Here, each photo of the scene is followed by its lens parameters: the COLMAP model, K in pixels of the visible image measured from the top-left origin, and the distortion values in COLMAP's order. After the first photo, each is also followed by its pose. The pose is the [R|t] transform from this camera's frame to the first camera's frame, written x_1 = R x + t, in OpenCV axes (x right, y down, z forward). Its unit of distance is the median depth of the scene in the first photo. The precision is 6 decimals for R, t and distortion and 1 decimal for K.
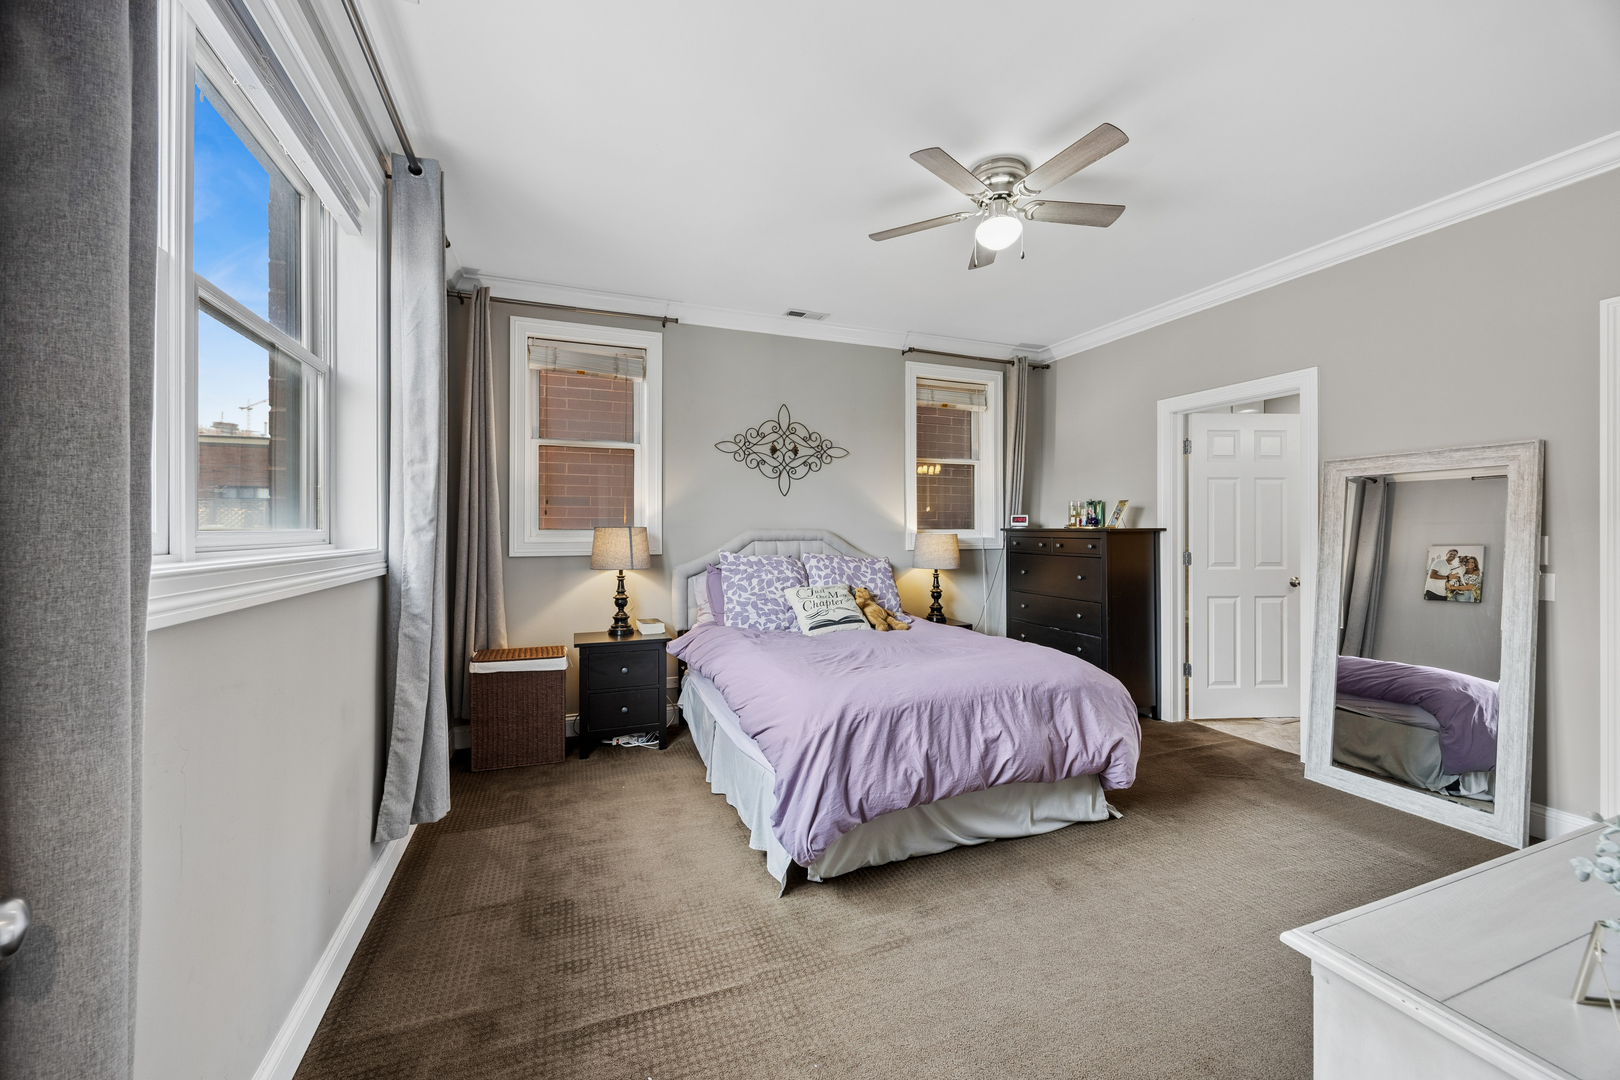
lens RADIAL K [[630.9, 0, 821.0], [0, 630.9, 526.3], [0, 0, 1]] dist [-0.001488, -0.000577]
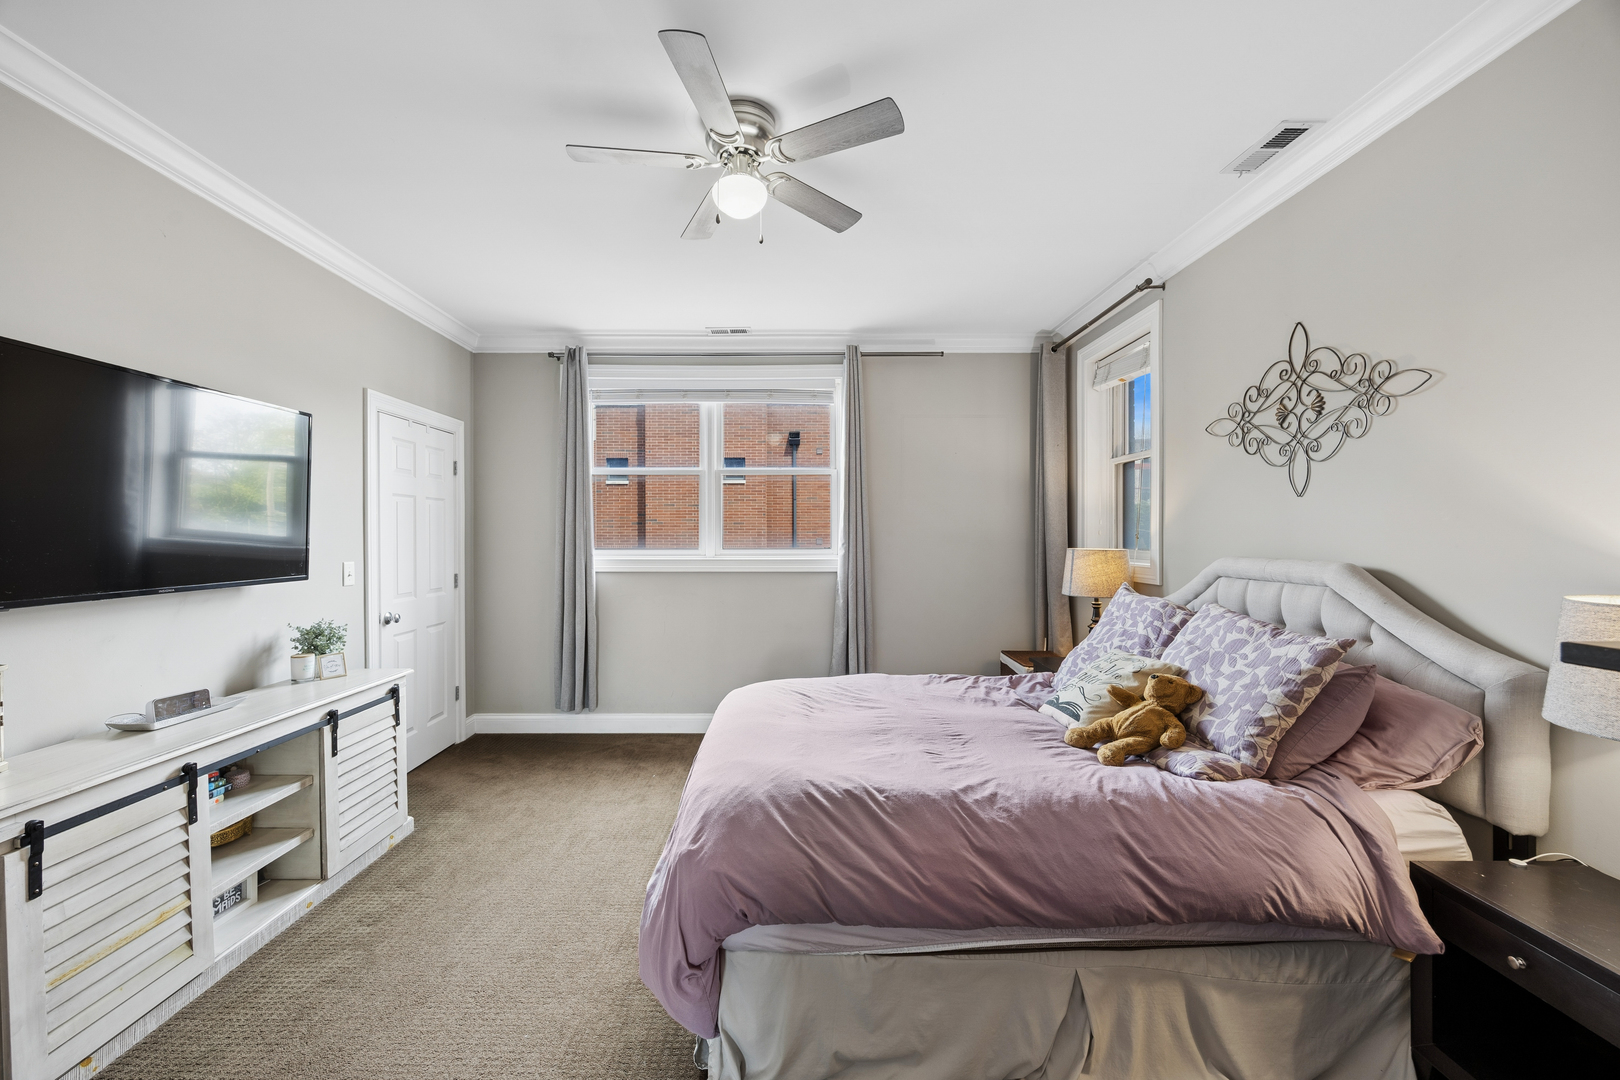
lens RADIAL K [[630.9, 0, 780.9], [0, 630.9, 536.9], [0, 0, 1]] dist [-0.001488, -0.000577]
pose [[-0.395475, 0.006831, -0.918451, 0.599237], [0.008170, 0.999959, 0.003919, -0.020187], [0.918440, -0.005954, -0.395515, 0.815298]]
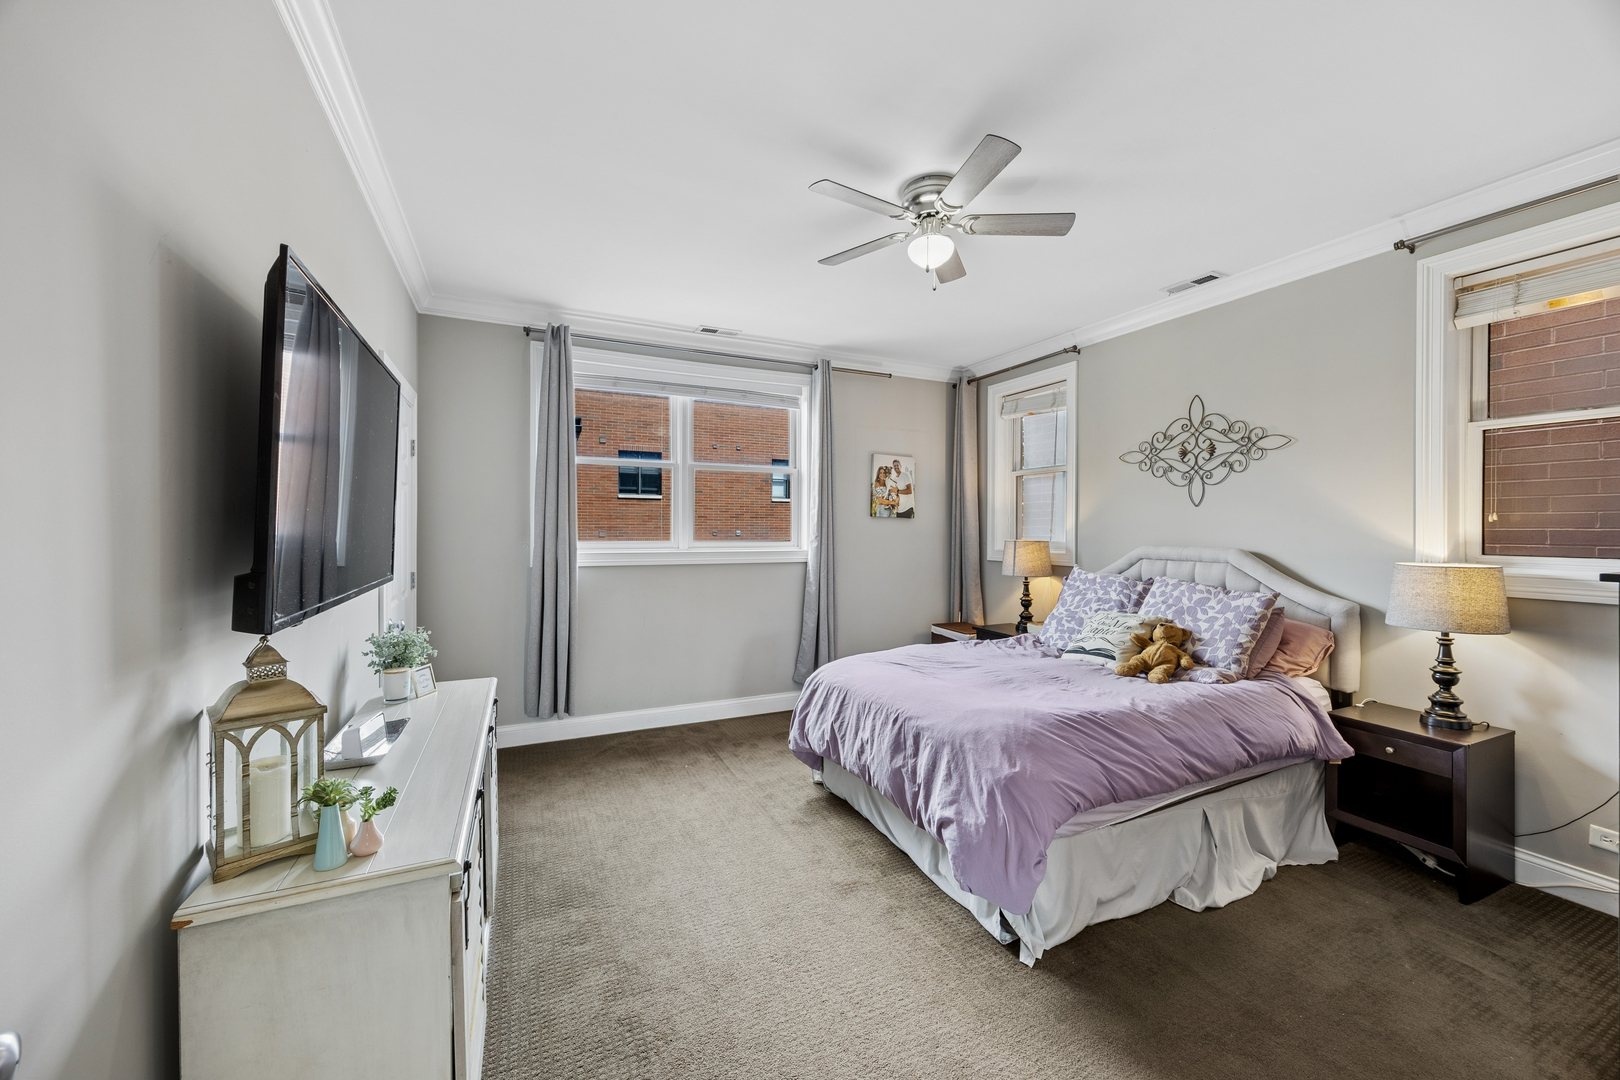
lens RADIAL K [[630.9, 0, 804.0], [0, 630.9, 528.8], [0, 0, 1]] dist [-0.001488, -0.000577]
pose [[0.040948, 0.005129, -0.999148, 0.748087], [0.001244, 0.999986, 0.005184, -0.024175], [0.999160, -0.001456, 0.040941, 0.456827]]
